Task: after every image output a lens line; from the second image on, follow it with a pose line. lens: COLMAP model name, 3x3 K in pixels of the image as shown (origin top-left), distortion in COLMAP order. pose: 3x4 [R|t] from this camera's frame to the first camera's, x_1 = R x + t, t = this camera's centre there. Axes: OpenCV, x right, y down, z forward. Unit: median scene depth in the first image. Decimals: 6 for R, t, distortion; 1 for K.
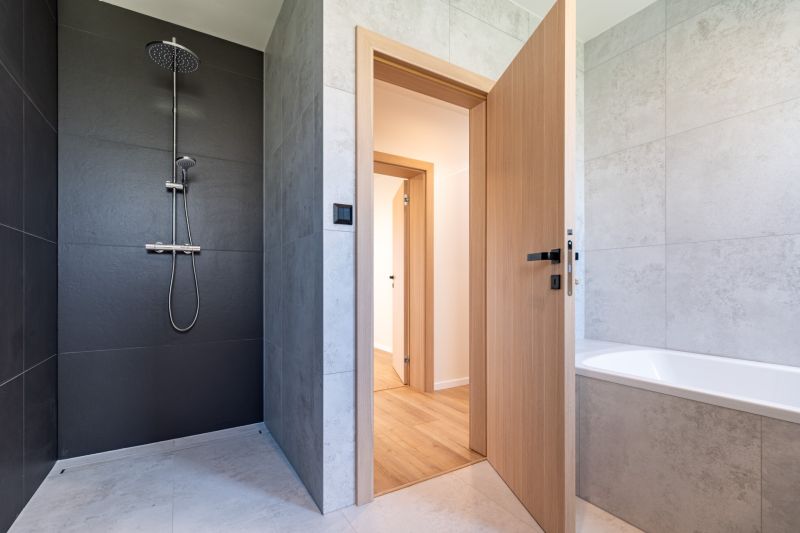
lens RADIAL K [[367.1, 0, 395.7], [0, 367.1, 284.2], [0, 0, 1]] dist [-0.000981, -0.000038]
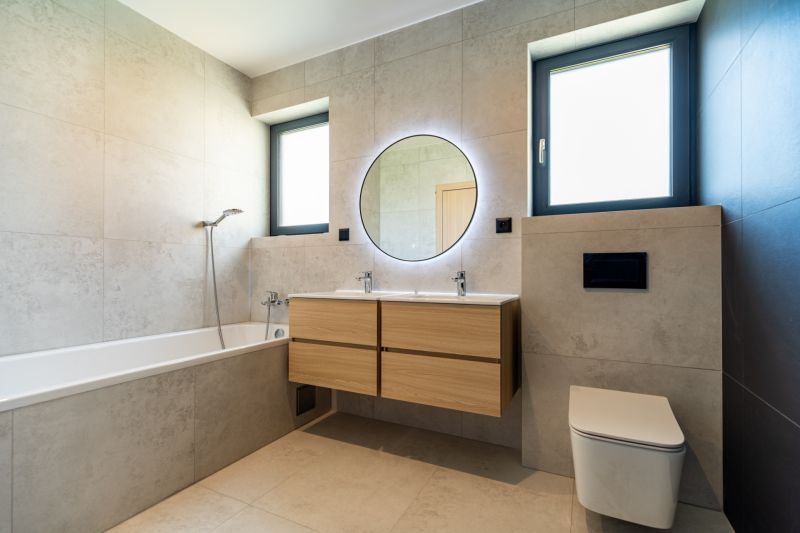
lens RADIAL K [[367.1, 0, 400.2], [0, 367.1, 269.4], [0, 0, 1]] dist [-0.000981, -0.000038]
pose [[-0.529630, 0.006530, 0.848204, -0.488351], [-0.000546, 0.999968, -0.008040, -0.018267], [-0.848229, -0.004721, -0.529609, 0.715602]]
